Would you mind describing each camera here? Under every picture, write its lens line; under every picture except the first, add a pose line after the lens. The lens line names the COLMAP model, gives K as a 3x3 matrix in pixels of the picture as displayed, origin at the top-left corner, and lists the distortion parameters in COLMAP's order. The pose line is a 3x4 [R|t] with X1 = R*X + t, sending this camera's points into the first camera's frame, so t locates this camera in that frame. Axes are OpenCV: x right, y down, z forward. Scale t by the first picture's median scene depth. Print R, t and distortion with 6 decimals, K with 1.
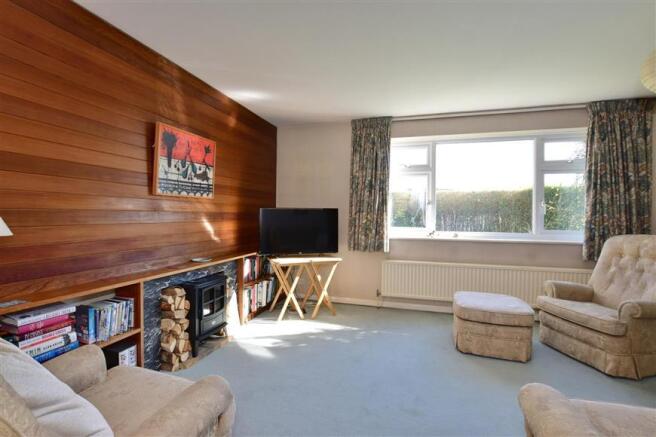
lens RADIAL K [[295.0, 0, 328.0], [0, 295.0, 218.5], [0, 0, 1]] dist [0.001255, 0.000181]
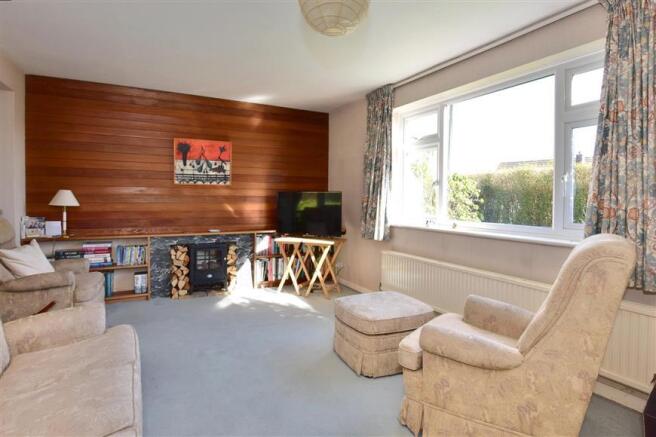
lens RADIAL K [[356.0, 0, 339.5], [0, 356.0, 204.5], [0, 0, 1]] dist [-0.002723, 0.000957]
pose [[0.726221, 0.011962, -0.687357, 1.108349], [-0.013103, 0.999908, 0.003558, 0.005270], [0.687336, 0.006423, 0.726311, 0.197228]]
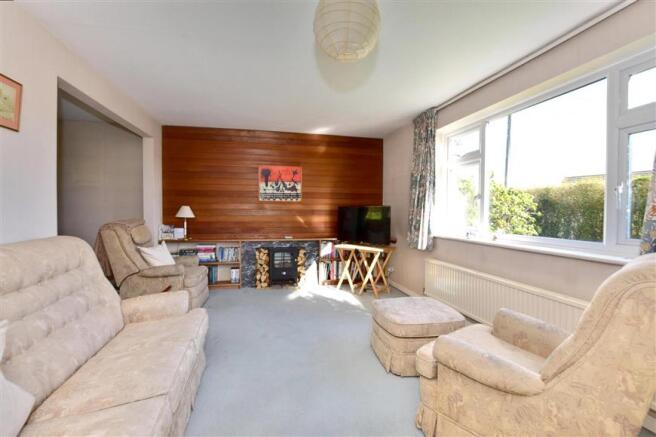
lens RADIAL K [[288.7, 0, 328.0], [0, 288.7, 218.5], [0, 0, 1]] dist [-0.025389, 0.006820]
pose [[0.513740, 0.018698, -0.857742, 1.121184], [-0.014624, 0.999808, 0.013036, 0.003795], [0.857821, 0.005846, 0.513915, 0.324139]]
